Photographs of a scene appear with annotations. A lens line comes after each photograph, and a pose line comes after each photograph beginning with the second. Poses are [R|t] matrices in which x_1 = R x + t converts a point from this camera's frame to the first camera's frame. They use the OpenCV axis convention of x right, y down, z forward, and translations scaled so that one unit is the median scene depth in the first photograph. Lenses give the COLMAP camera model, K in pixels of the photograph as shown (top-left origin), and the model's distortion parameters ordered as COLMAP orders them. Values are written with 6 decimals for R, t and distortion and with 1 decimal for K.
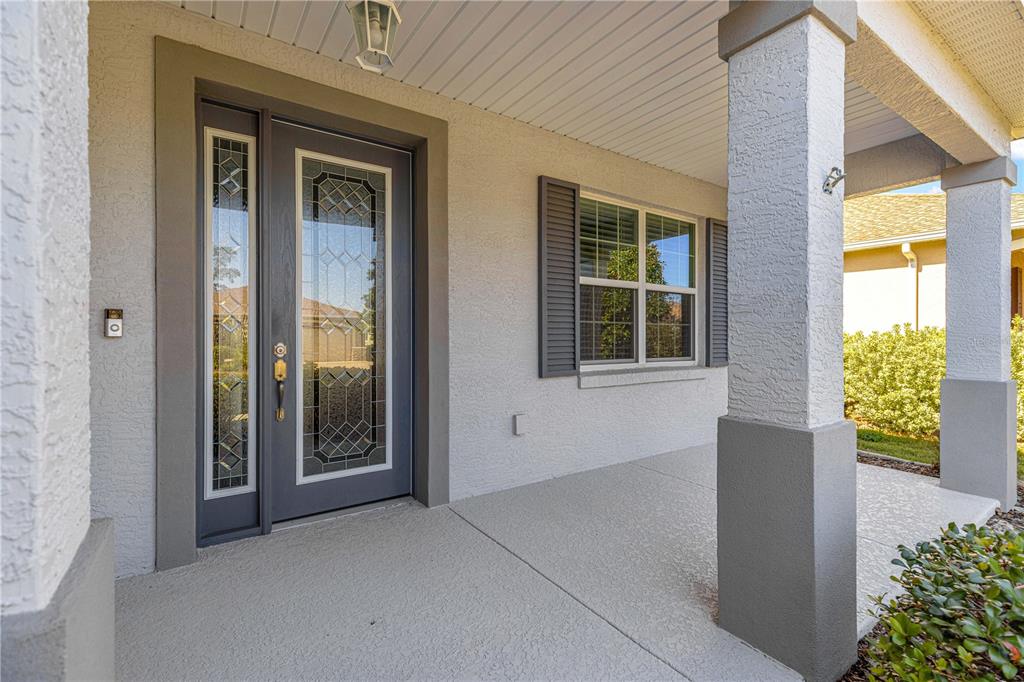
lens RADIAL K [[461.9, 0, 507.0], [0, 461.9, 336.7], [0, 0, 1]] dist [0.011281, -0.000206]
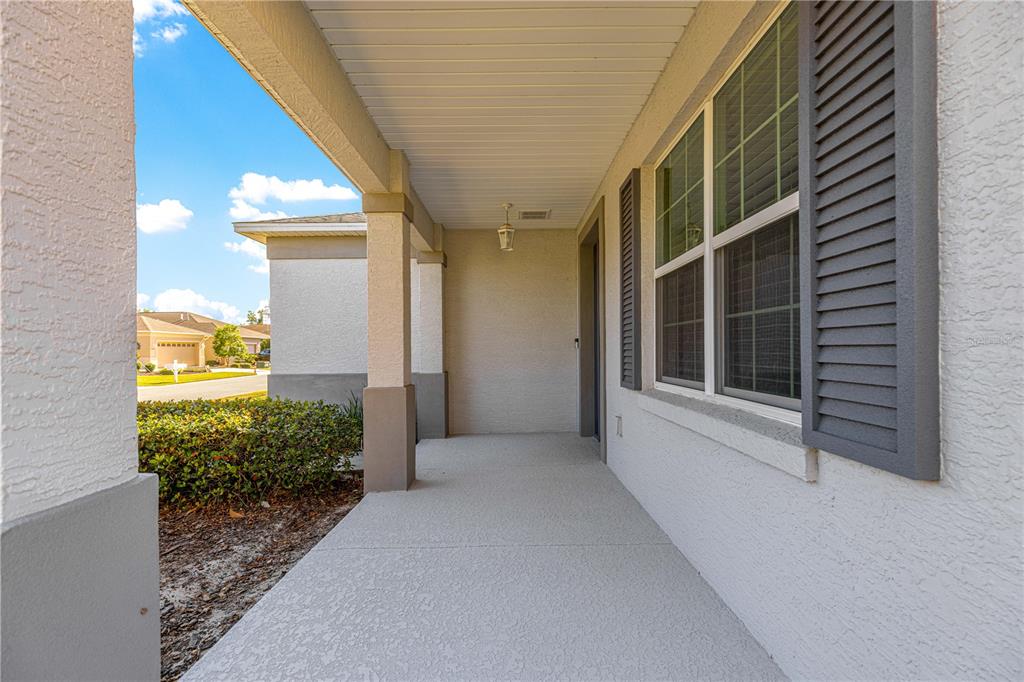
lens RADIAL K [[461.9, 0, 507.0], [0, 461.9, 336.7], [0, 0, 1]] dist [0.011281, -0.000206]
pose [[-0.576088, -0.020351, -0.817134, 1.136813], [0.002632, 0.999639, -0.026752, 0.009231], [0.817384, -0.017563, -0.575826, 1.482545]]
